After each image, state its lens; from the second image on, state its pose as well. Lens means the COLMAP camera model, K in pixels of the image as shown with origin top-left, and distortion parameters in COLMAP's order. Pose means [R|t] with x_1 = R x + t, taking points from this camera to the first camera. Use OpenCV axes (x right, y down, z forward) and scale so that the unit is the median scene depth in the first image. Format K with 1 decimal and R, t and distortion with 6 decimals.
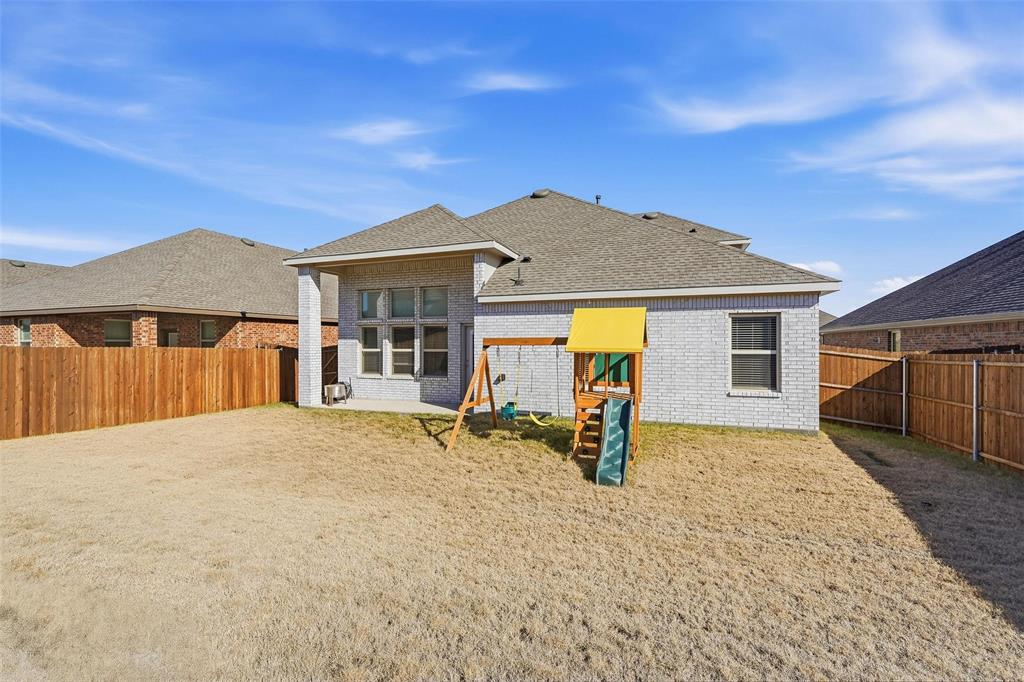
lens RADIAL K [[461.9, 0, 505.9], [0, 461.9, 342.7], [0, 0, 1]] dist [-0.002616, 0.000178]
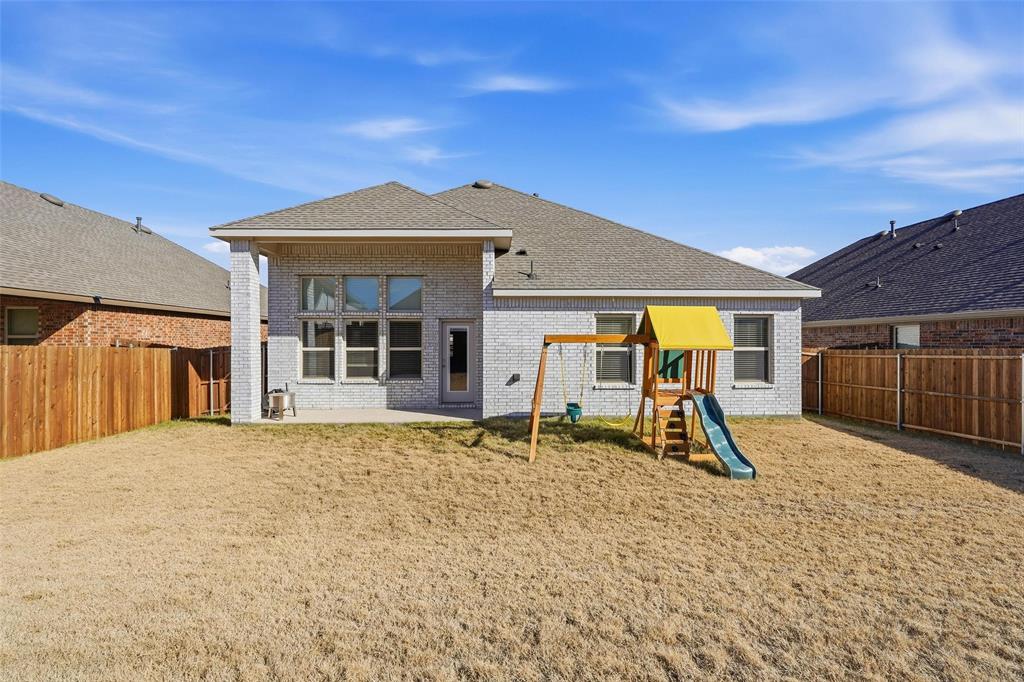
lens RADIAL K [[467.9, 0, 508.1], [0, 467.9, 342.4], [0, 0, 1]] dist [-0.014468, 0.010291]
pose [[0.926491, 0.000244, 0.376317, -0.324944], [-0.001361, 0.999995, 0.002703, 0.001706], [-0.376315, -0.003016, 0.926487, 0.118088]]
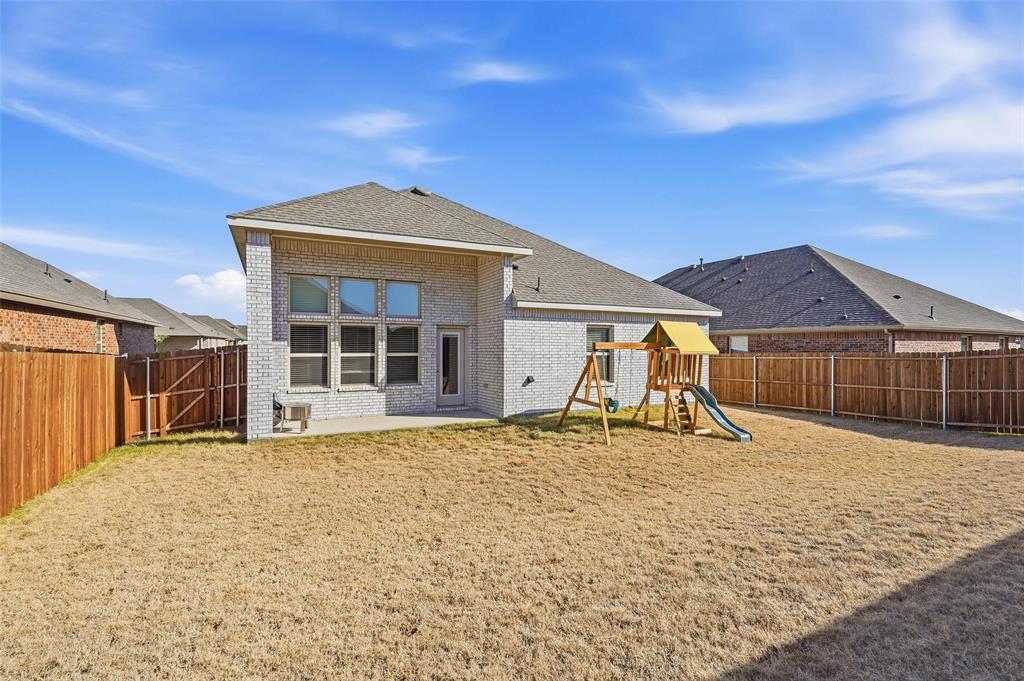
lens RADIAL K [[479.3, 0, 510.5], [0, 479.3, 345.2], [0, 0, 1]] dist [-0.002832, -0.000321]
pose [[0.670247, 0.004195, 0.742126, -0.731118], [-0.004969, 0.999987, -0.001164, -0.000895], [-0.742121, -0.002908, 0.670260, 0.261021]]
